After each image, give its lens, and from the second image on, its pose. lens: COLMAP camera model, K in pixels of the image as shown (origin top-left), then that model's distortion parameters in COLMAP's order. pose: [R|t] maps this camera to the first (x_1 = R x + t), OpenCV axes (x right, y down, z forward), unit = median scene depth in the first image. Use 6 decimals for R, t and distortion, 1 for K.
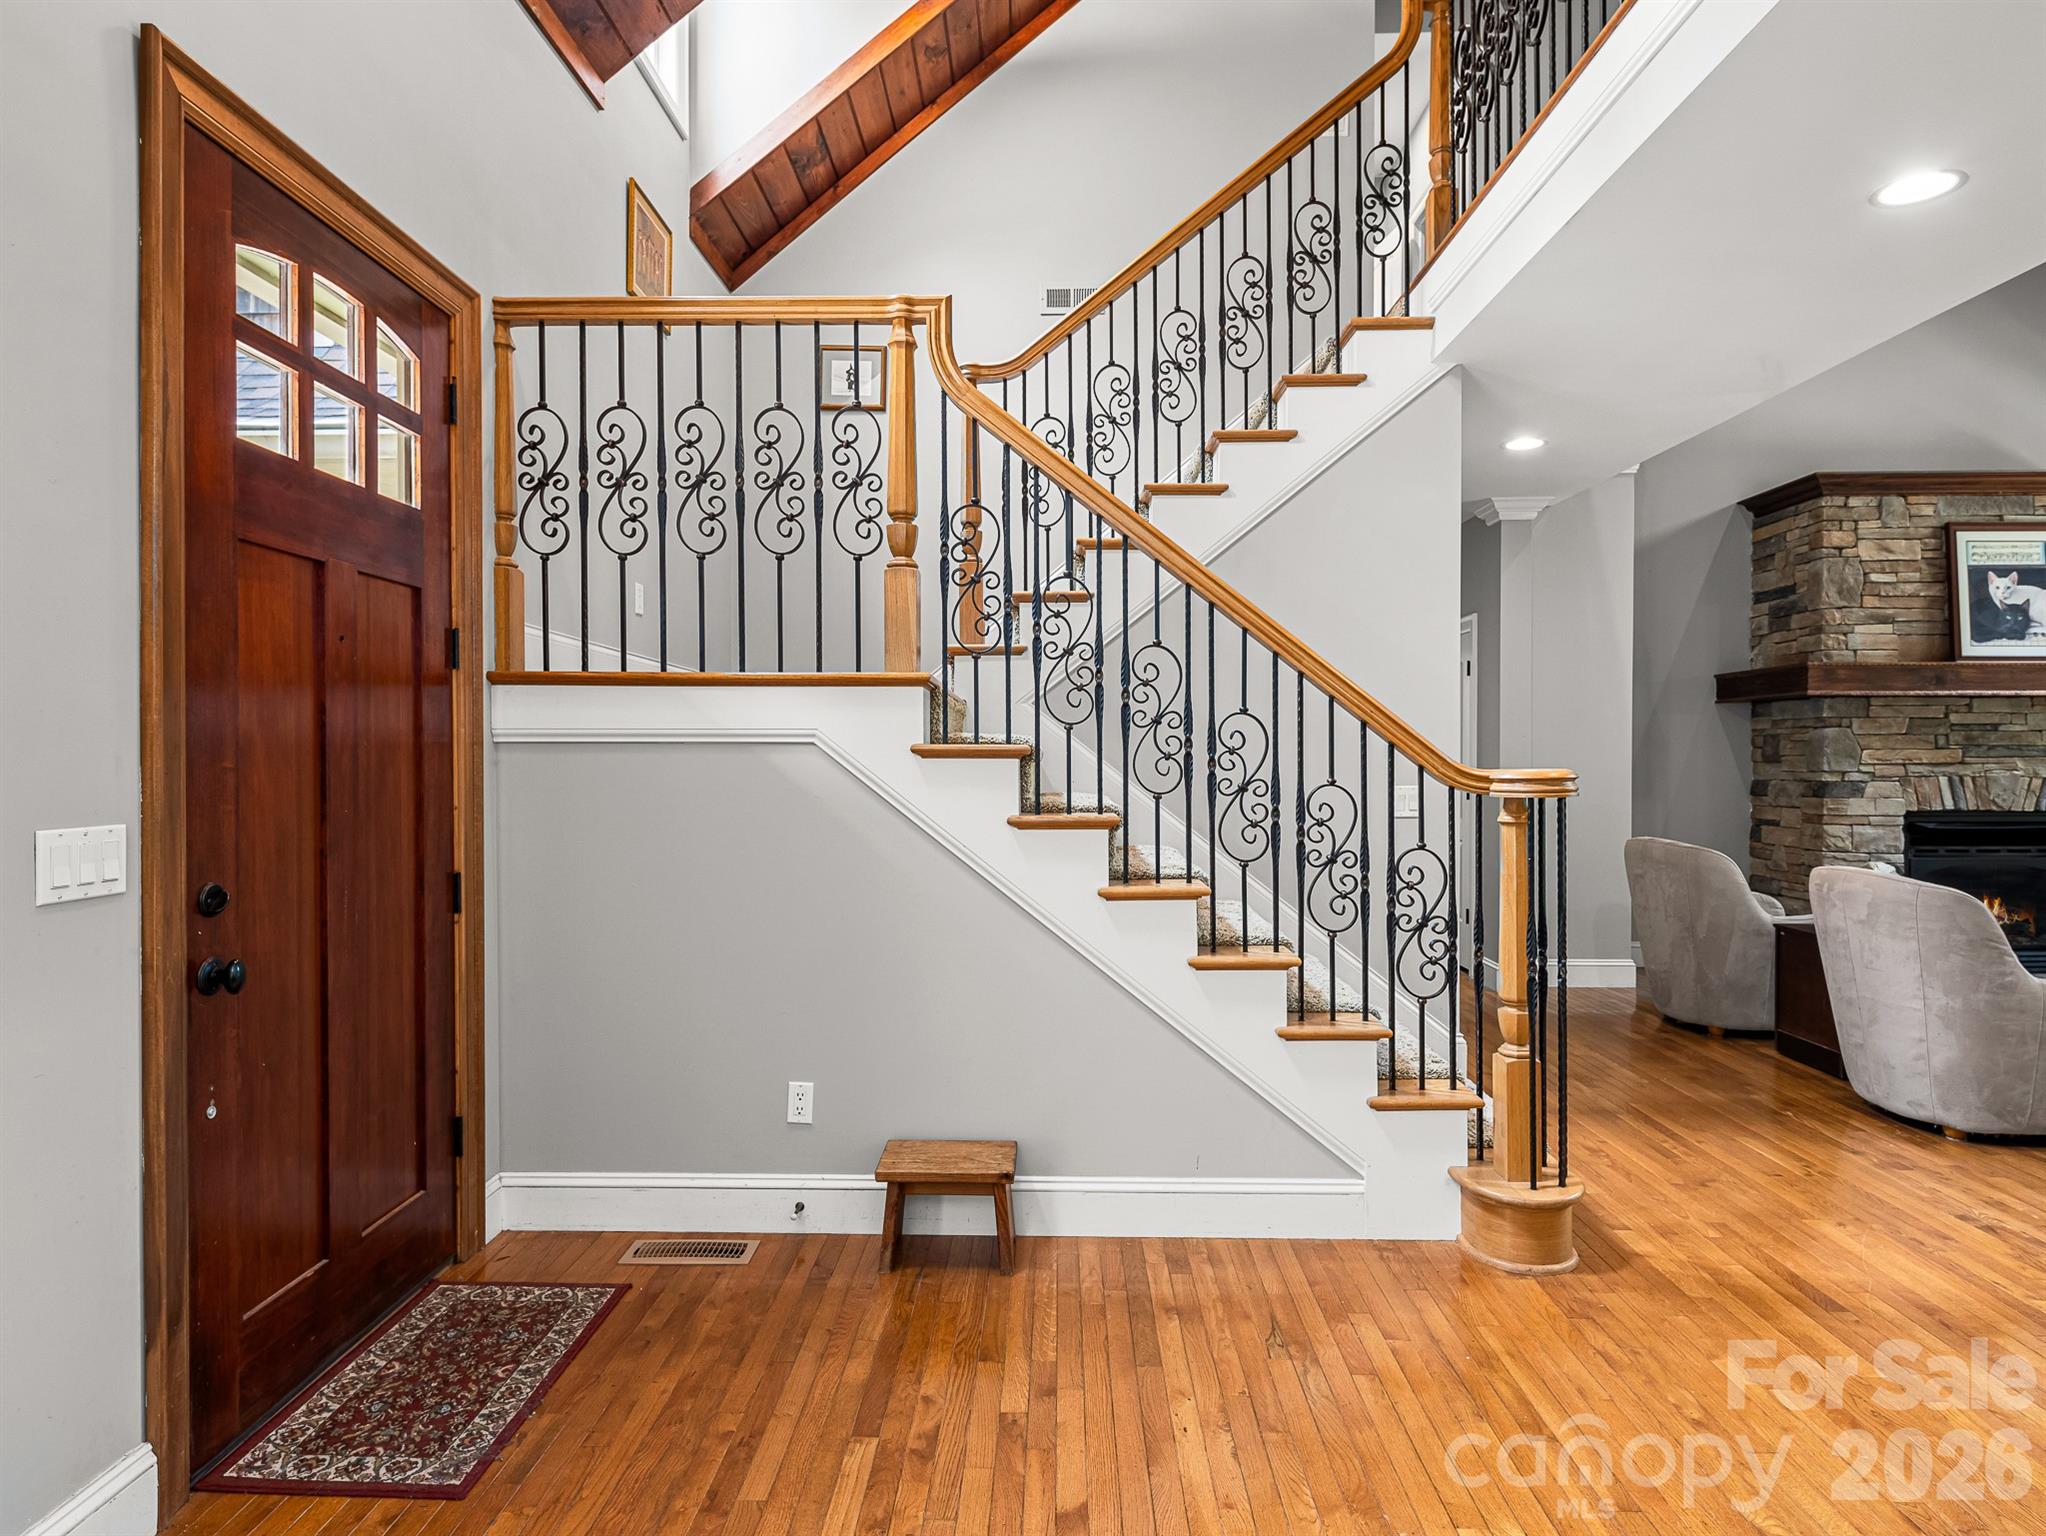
lens RADIAL K [[1130.8, 0, 1015.3], [0, 1130.8, 783.7], [0, 0, 1]] dist [0.005764, -0.003700]
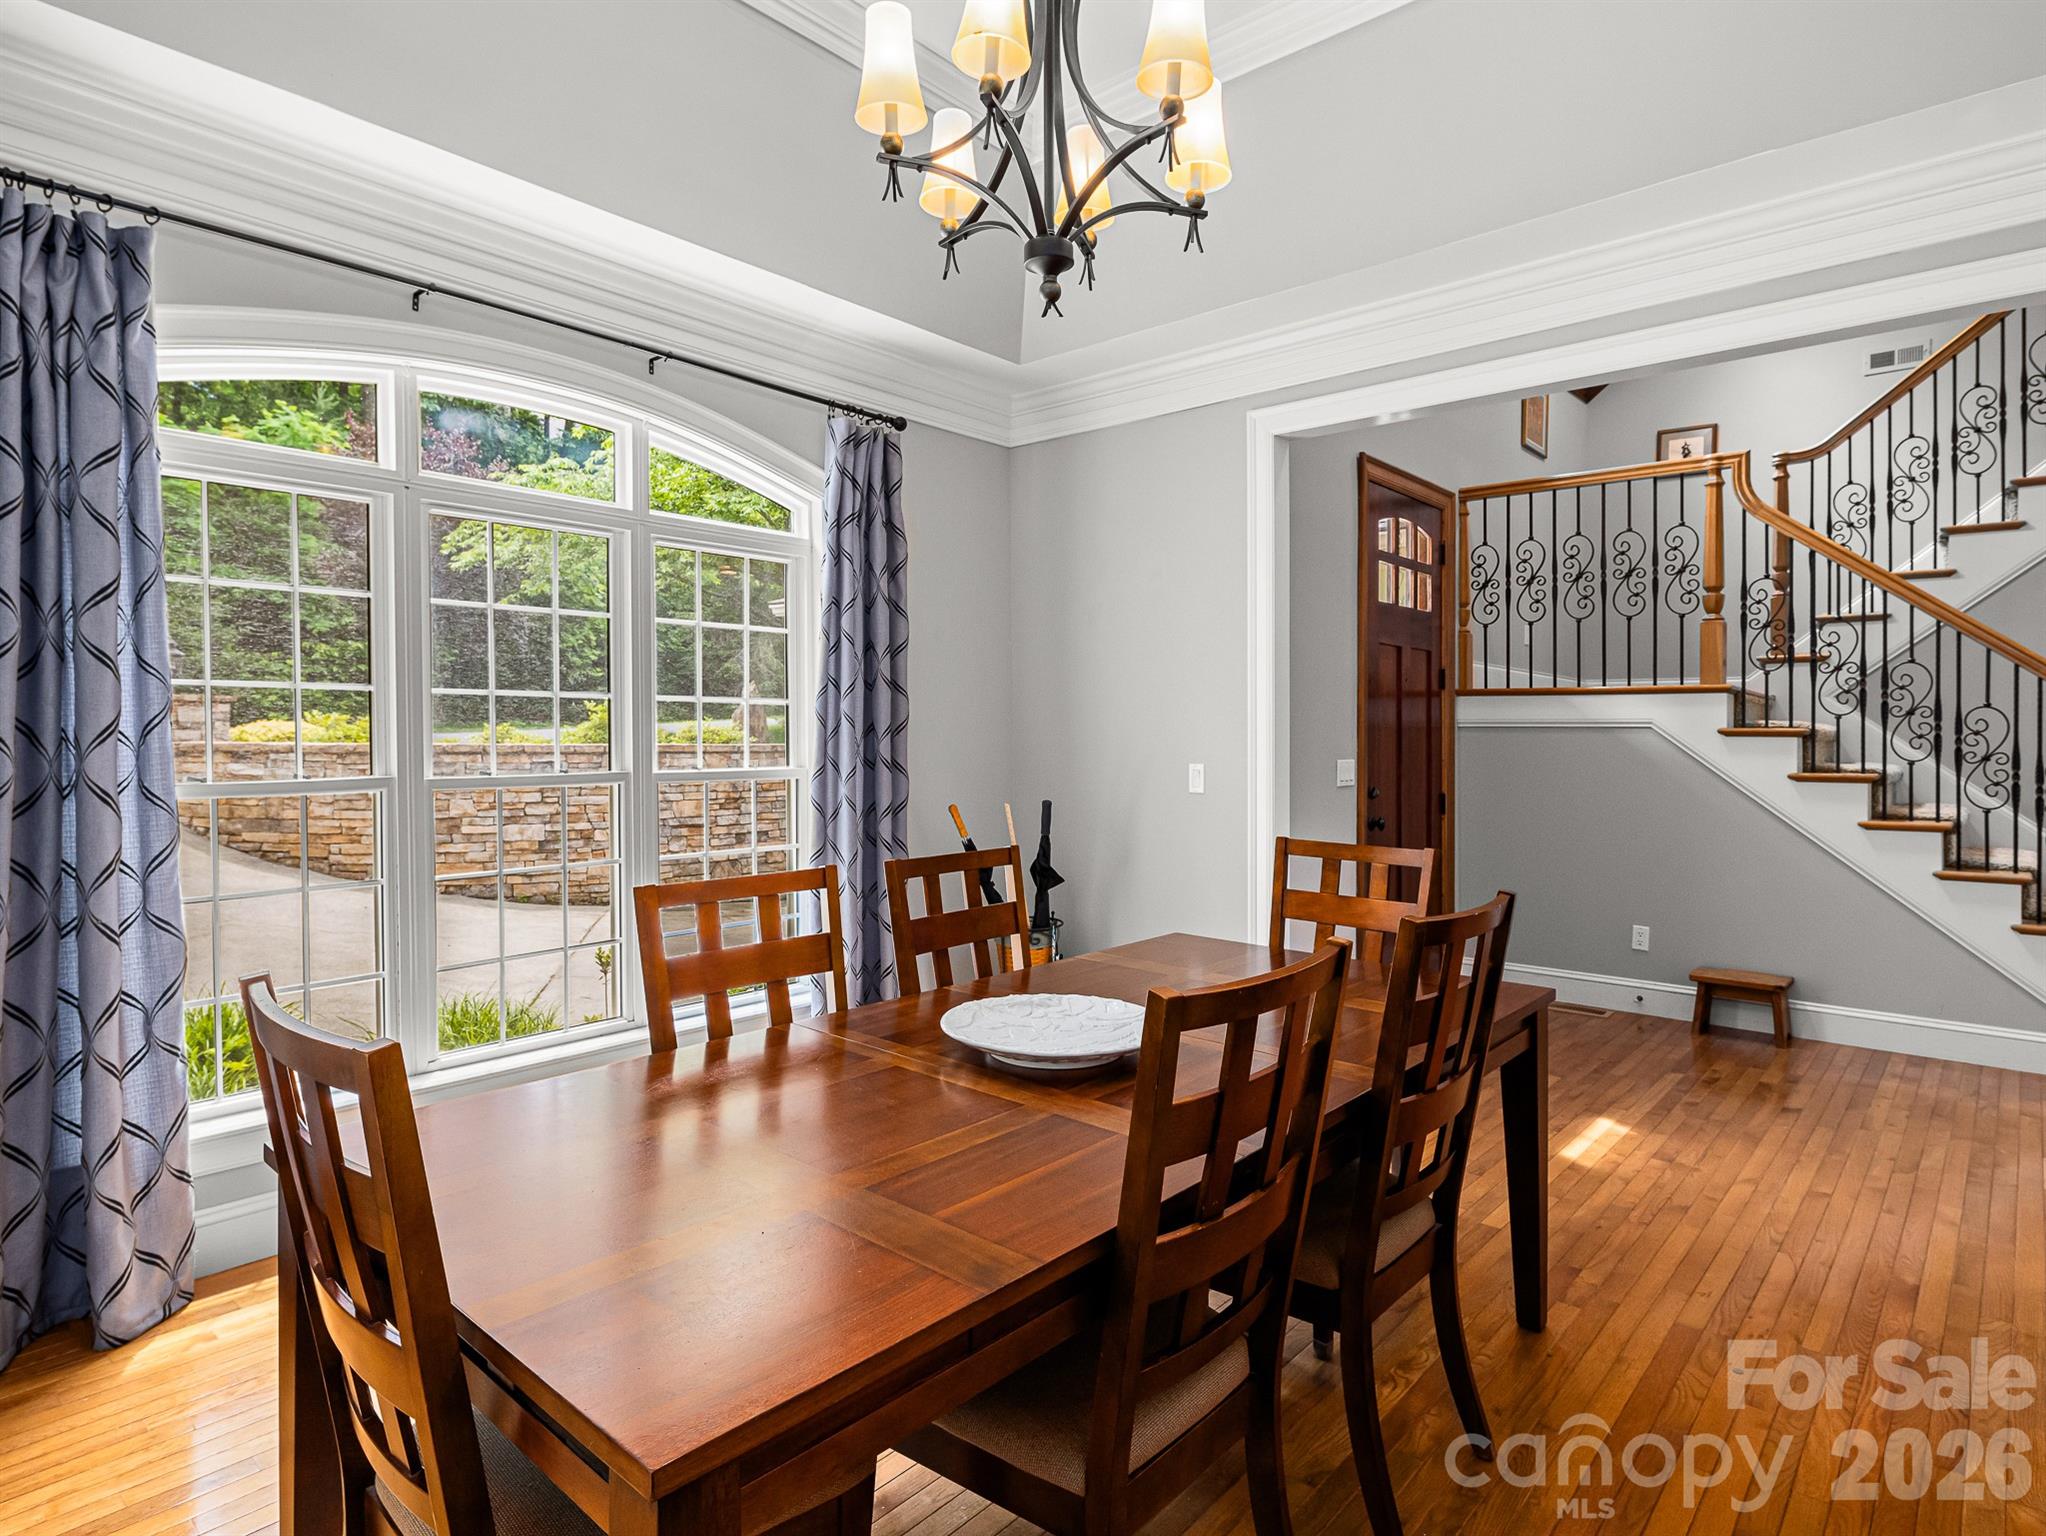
lens RADIAL K [[1130.8, 0, 1007.5], [0, 1130.8, 729.3], [0, 0, 1]] dist [0.005764, -0.003700]
pose [[0.768953, 0.002179, -0.639302, 0.163994], [-0.019680, 0.999601, -0.020264, 0.020394], [0.639003, 0.028164, 0.768689, -0.911779]]
